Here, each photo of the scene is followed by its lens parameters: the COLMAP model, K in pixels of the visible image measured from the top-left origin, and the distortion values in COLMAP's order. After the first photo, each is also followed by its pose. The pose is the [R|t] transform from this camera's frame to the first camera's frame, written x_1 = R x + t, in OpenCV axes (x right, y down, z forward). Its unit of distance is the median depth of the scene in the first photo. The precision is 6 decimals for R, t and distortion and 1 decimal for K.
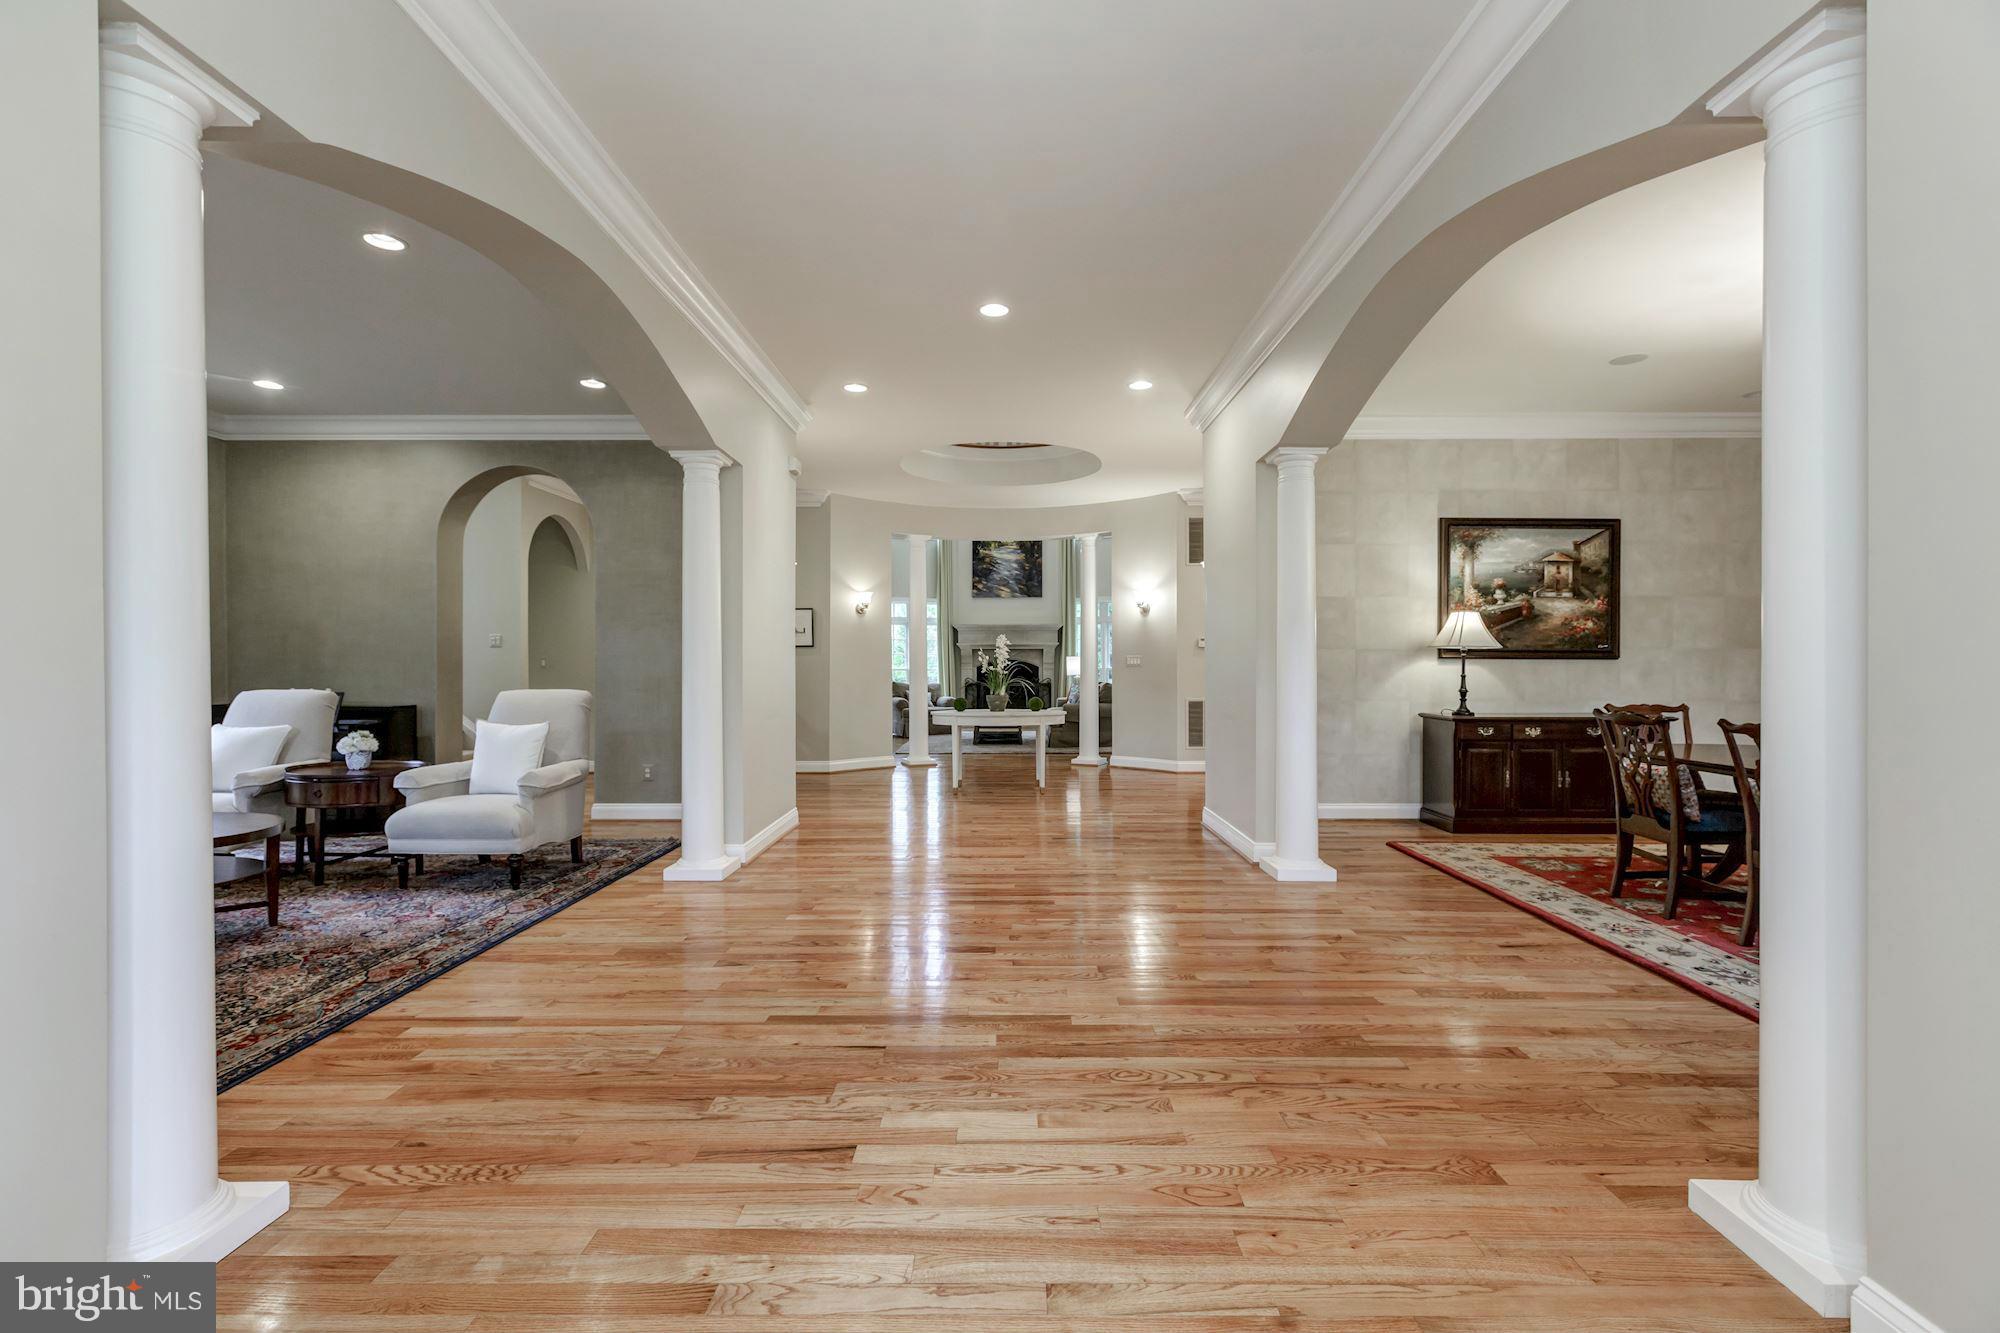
lens RADIAL K [[884.5, 0, 999.3], [0, 884.5, 661.1], [0, 0, 1]] dist [0.000422, 0.000727]
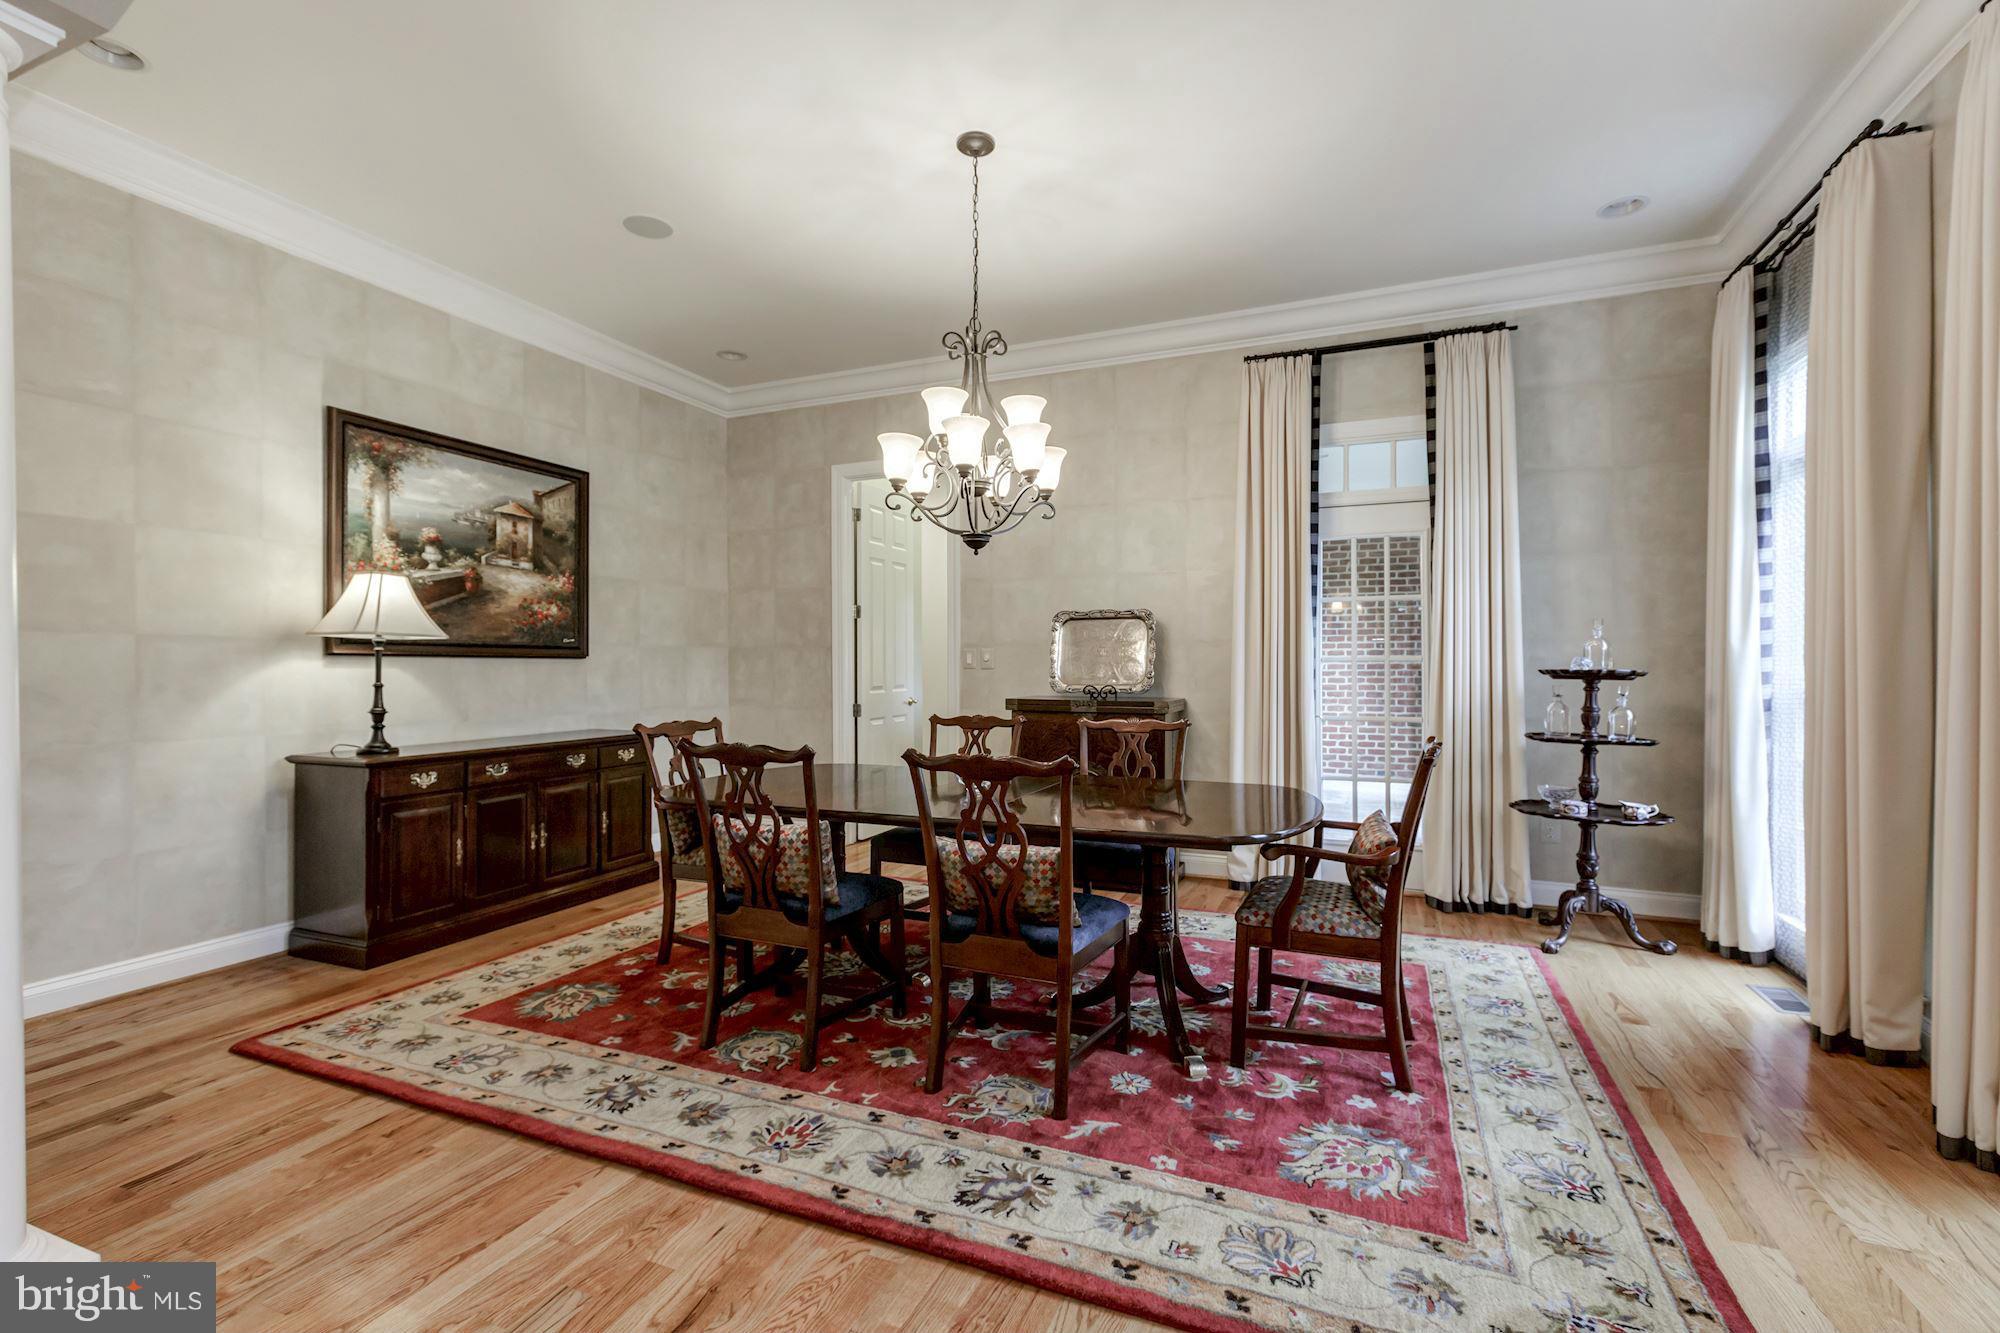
lens RADIAL K [[884.5, 0, 1000.0], [0, 884.5, 664.4], [0, 0, 1]] dist [0.000422, 0.000727]
pose [[0.383564, -0.001510, 0.923513, 0.141754], [0.001514, 0.999998, 0.001006, 0.002735], [-0.923513, 0.001012, 0.383565, 0.389042]]
